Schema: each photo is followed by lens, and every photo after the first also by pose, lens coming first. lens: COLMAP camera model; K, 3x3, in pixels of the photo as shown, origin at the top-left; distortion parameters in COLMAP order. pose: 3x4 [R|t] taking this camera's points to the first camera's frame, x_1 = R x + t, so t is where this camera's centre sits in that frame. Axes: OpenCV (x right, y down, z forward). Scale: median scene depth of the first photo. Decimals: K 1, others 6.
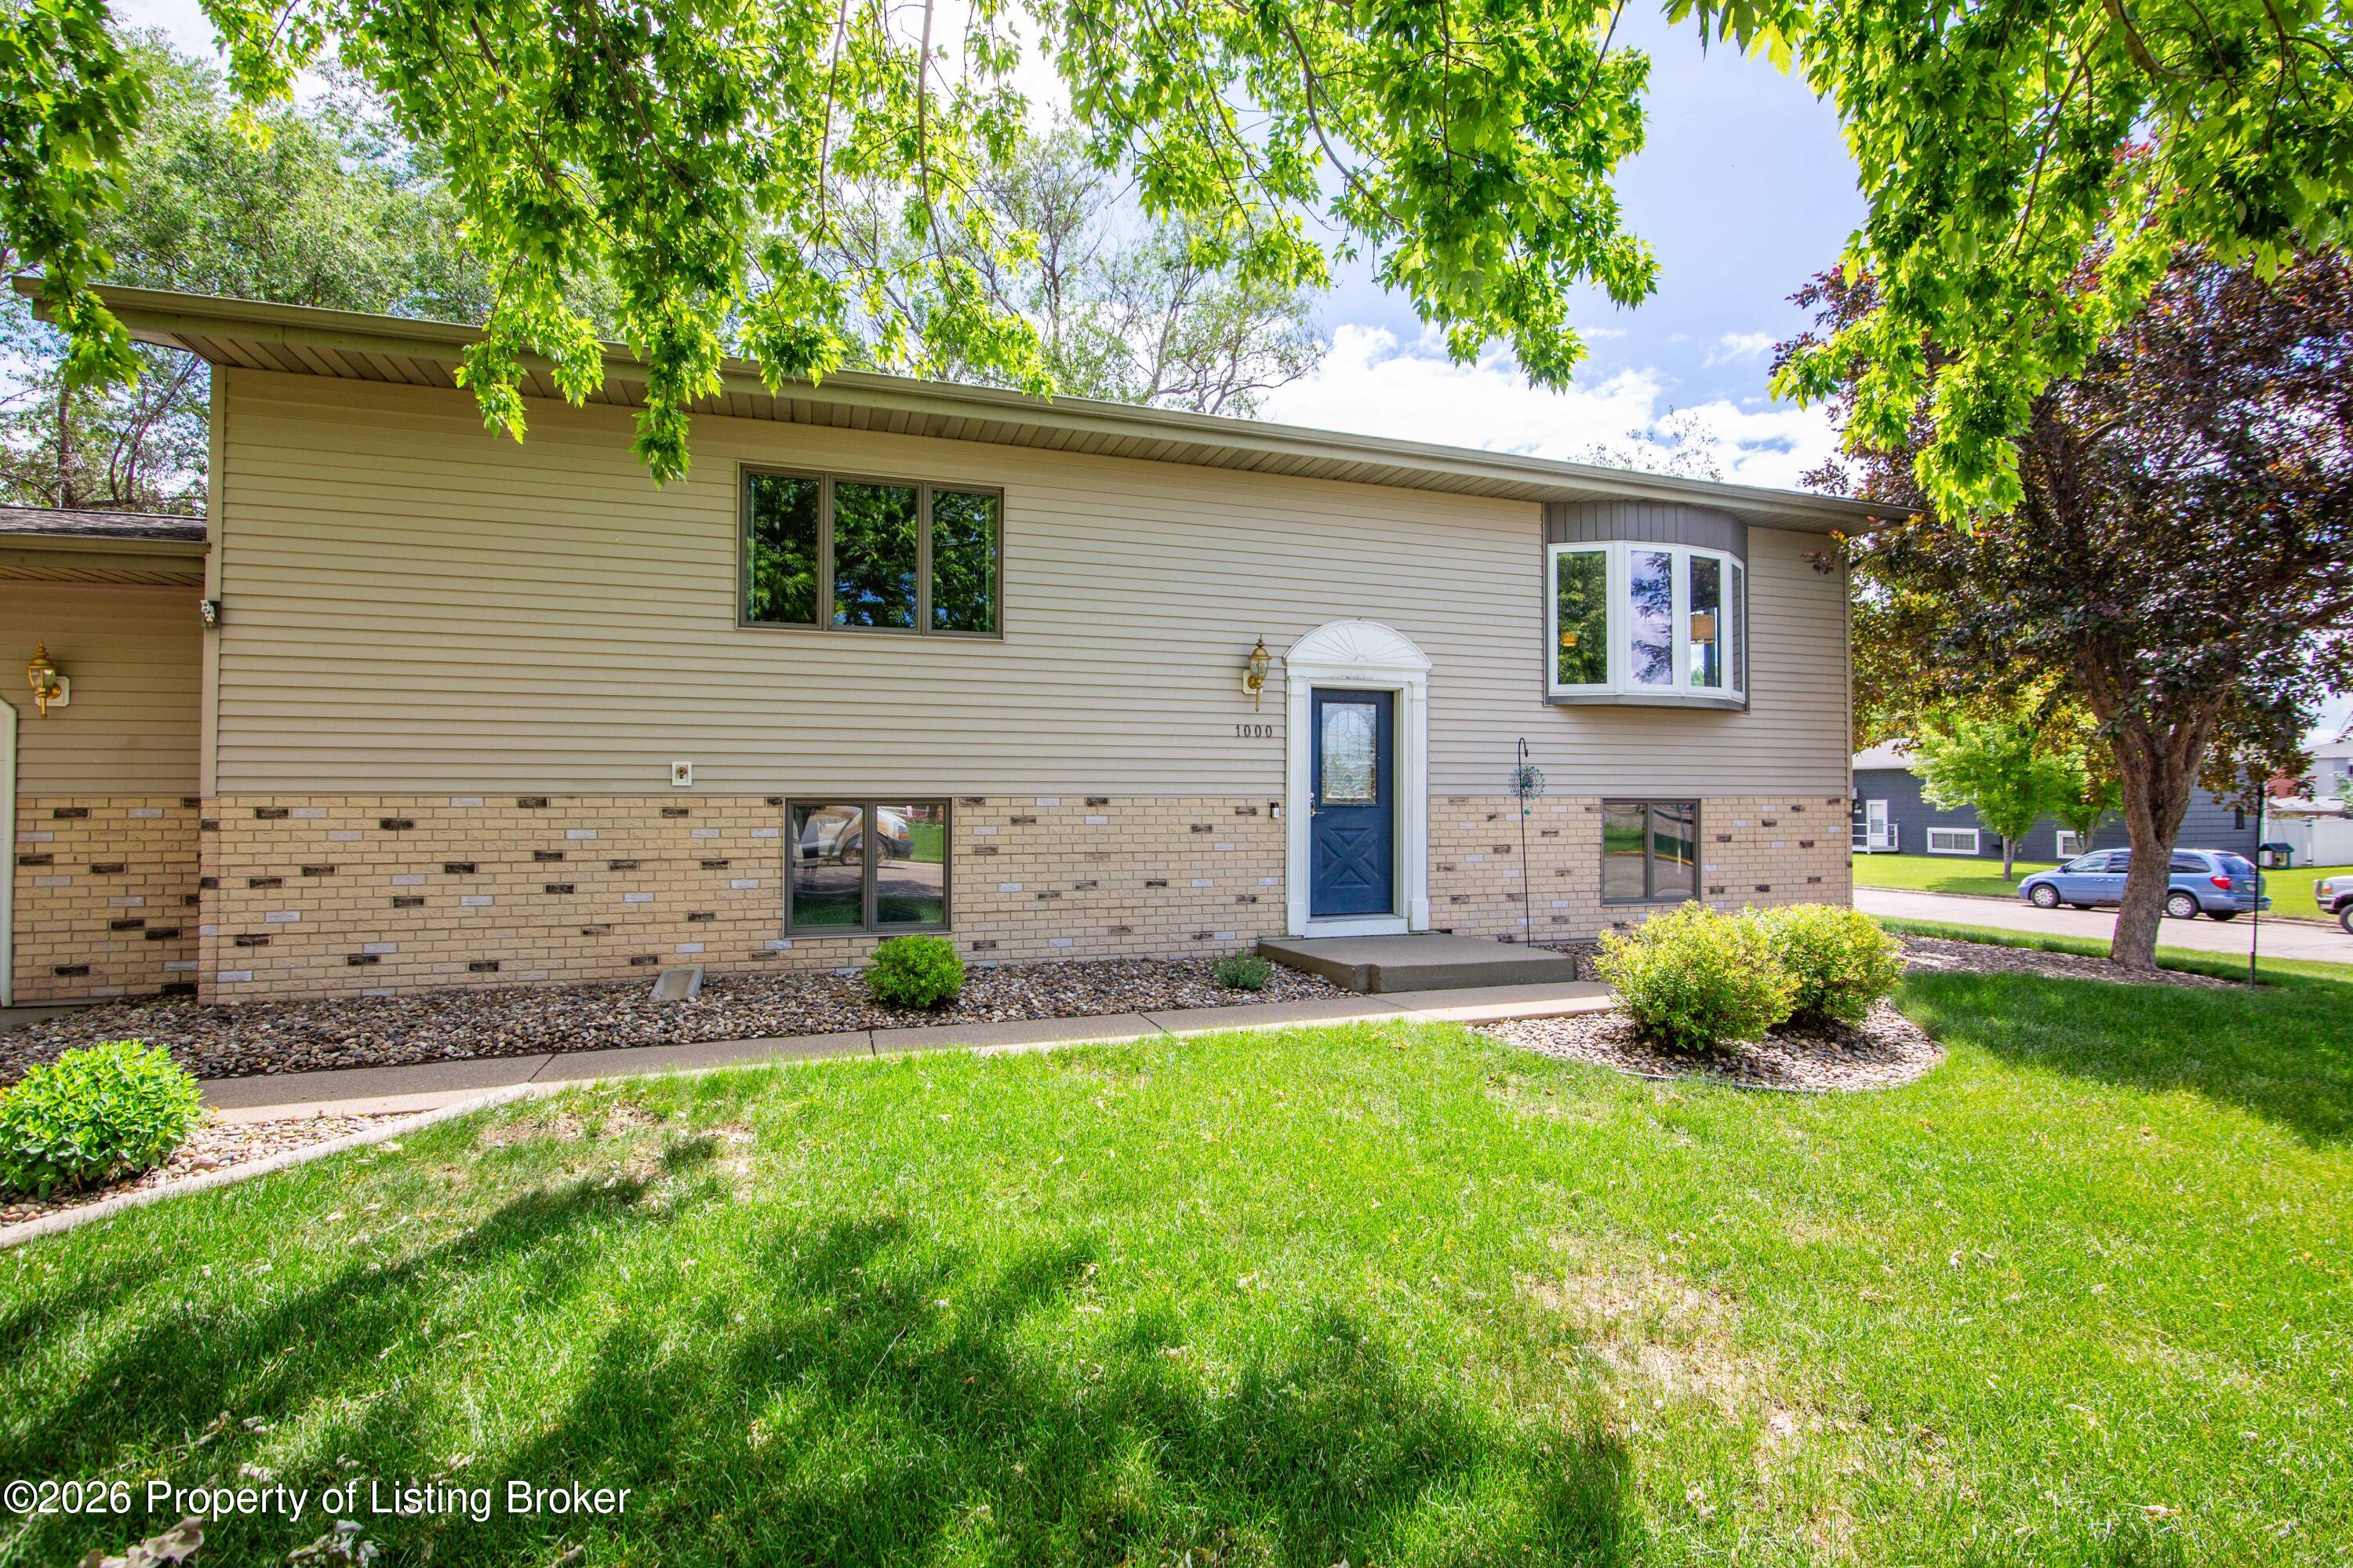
lens RADIAL K [[1076.3, 0, 1180.1], [0, 1076.3, 775.6], [0, 0, 1]] dist [-0.017268, 0.000709]
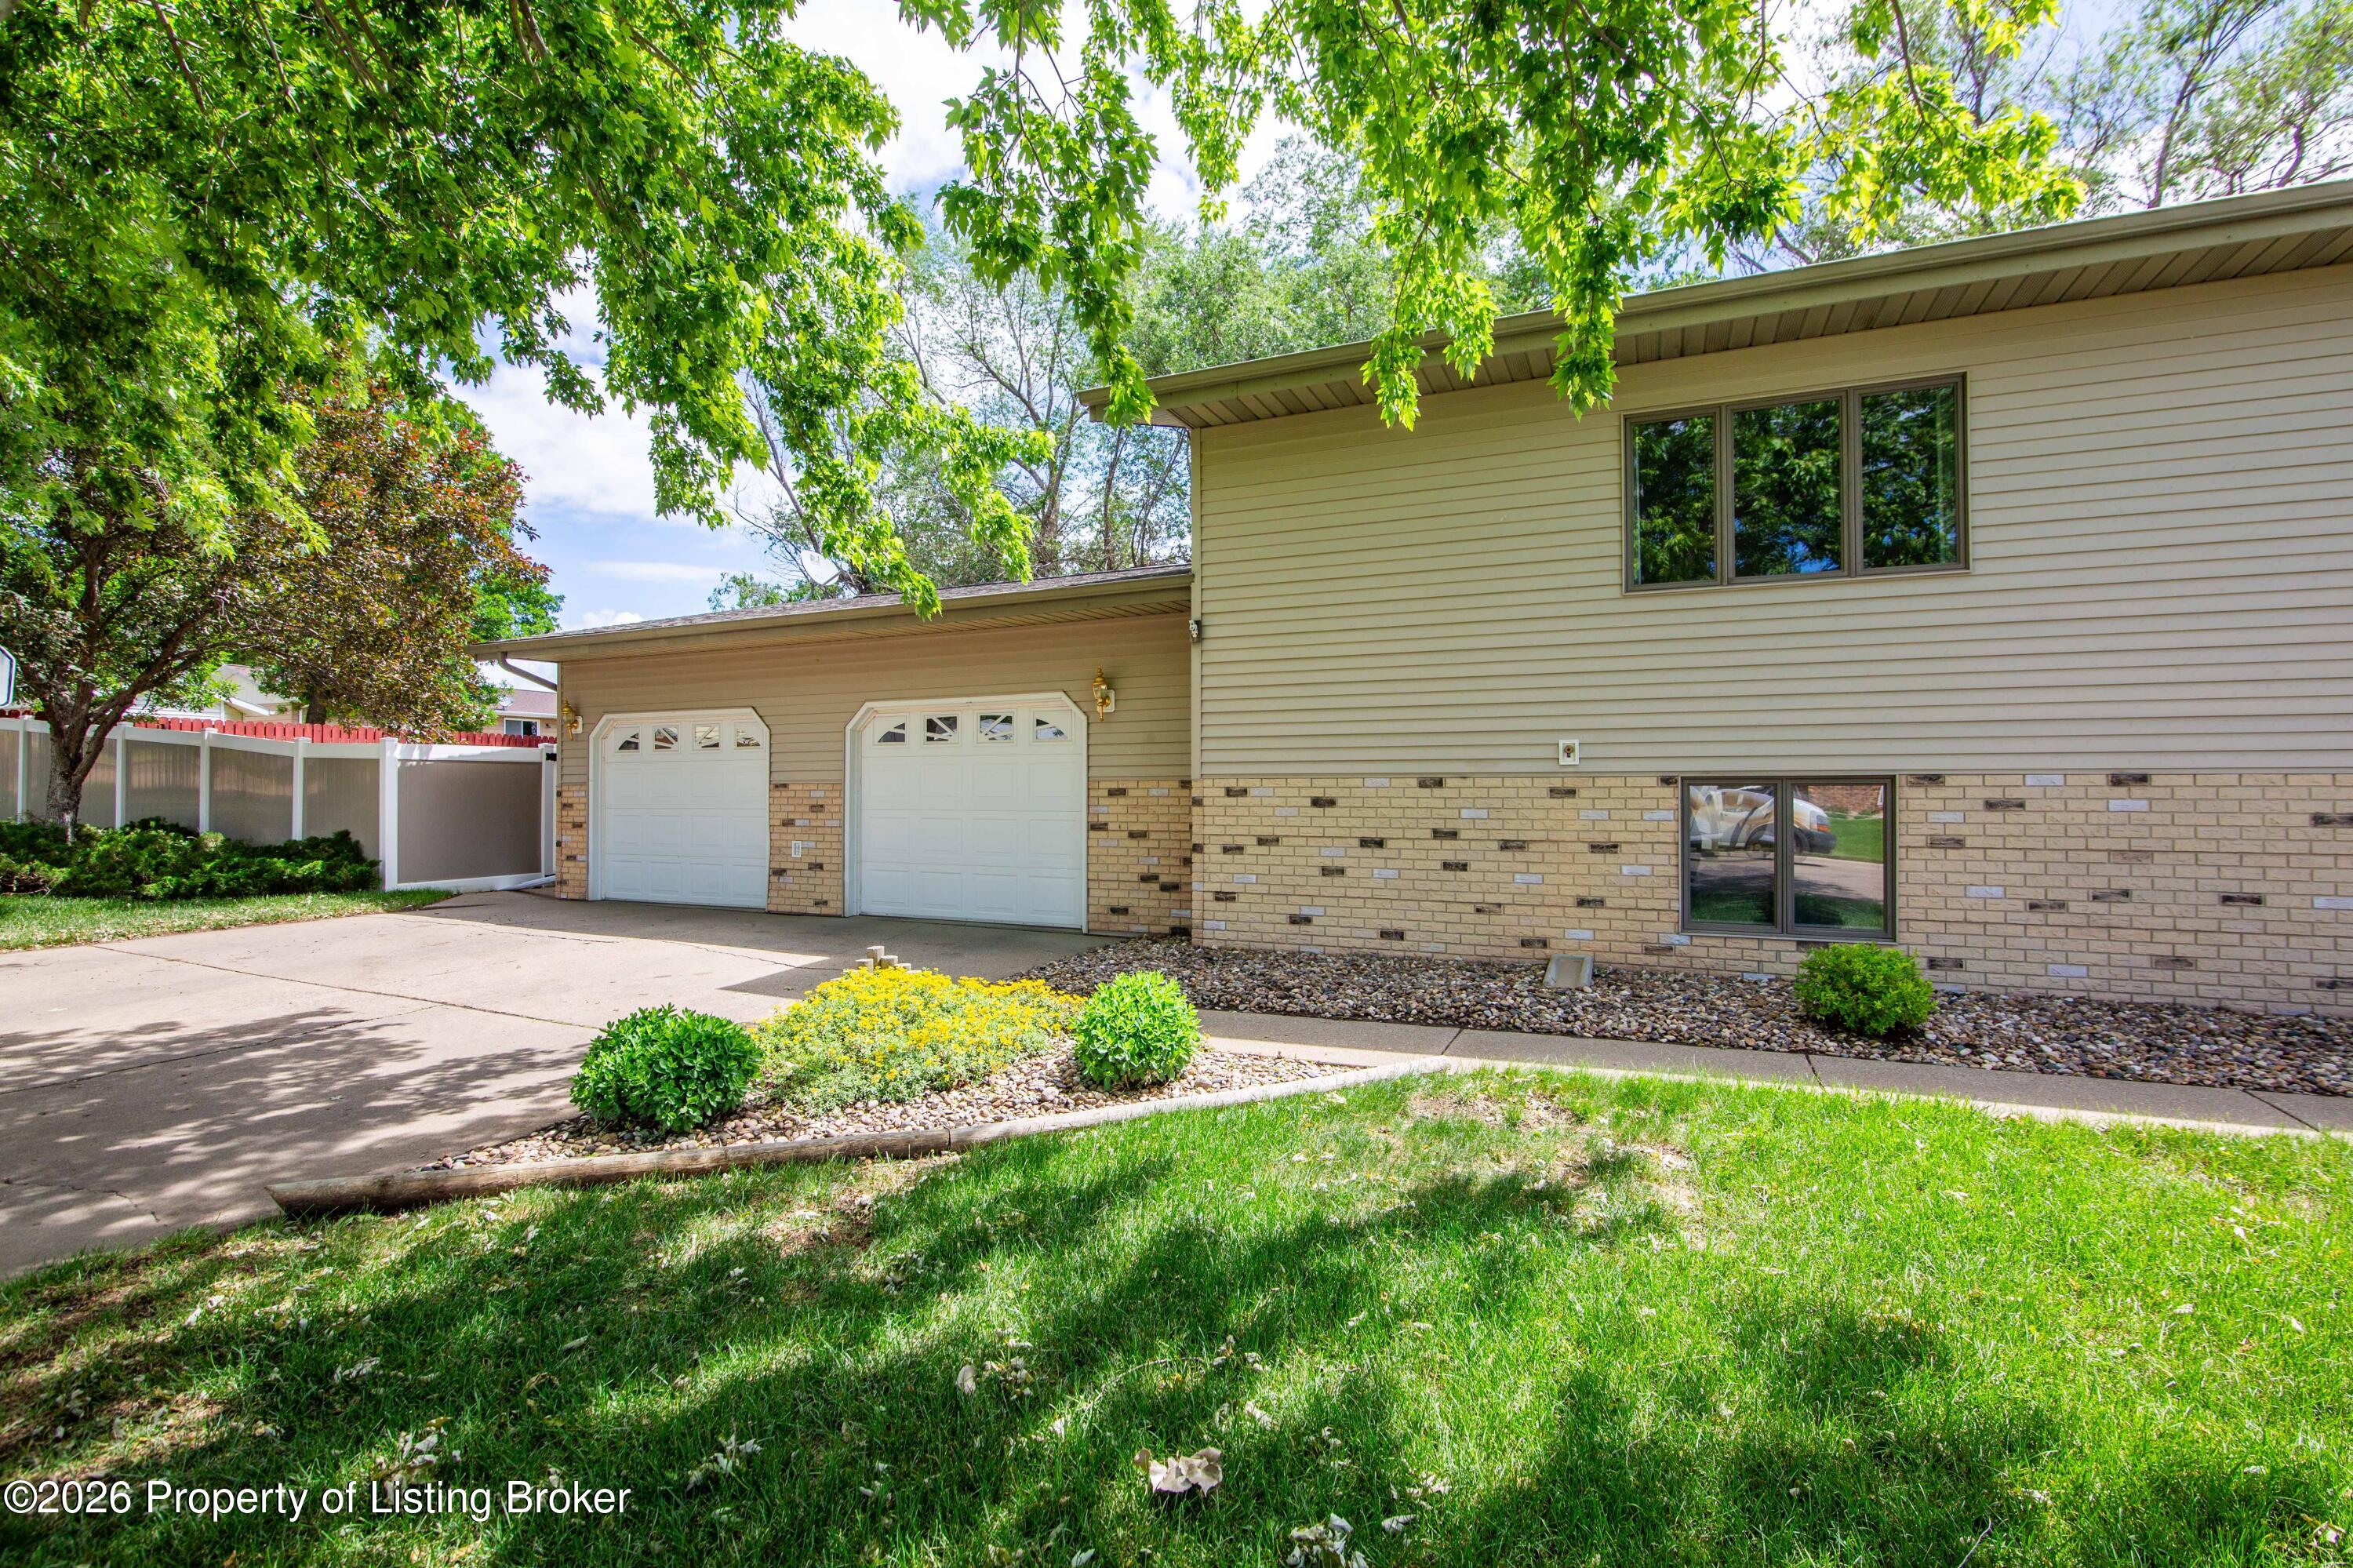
lens RADIAL K [[1076.3, 0, 1179.4], [0, 1076.3, 784.1], [0, 0, 1]] dist [-0.017268, 0.000709]
pose [[0.731719, -0.003668, -0.681597, -0.091201], [0.015949, 0.999804, 0.011742, 0.013704], [0.681420, -0.019463, 0.731634, 0.082643]]
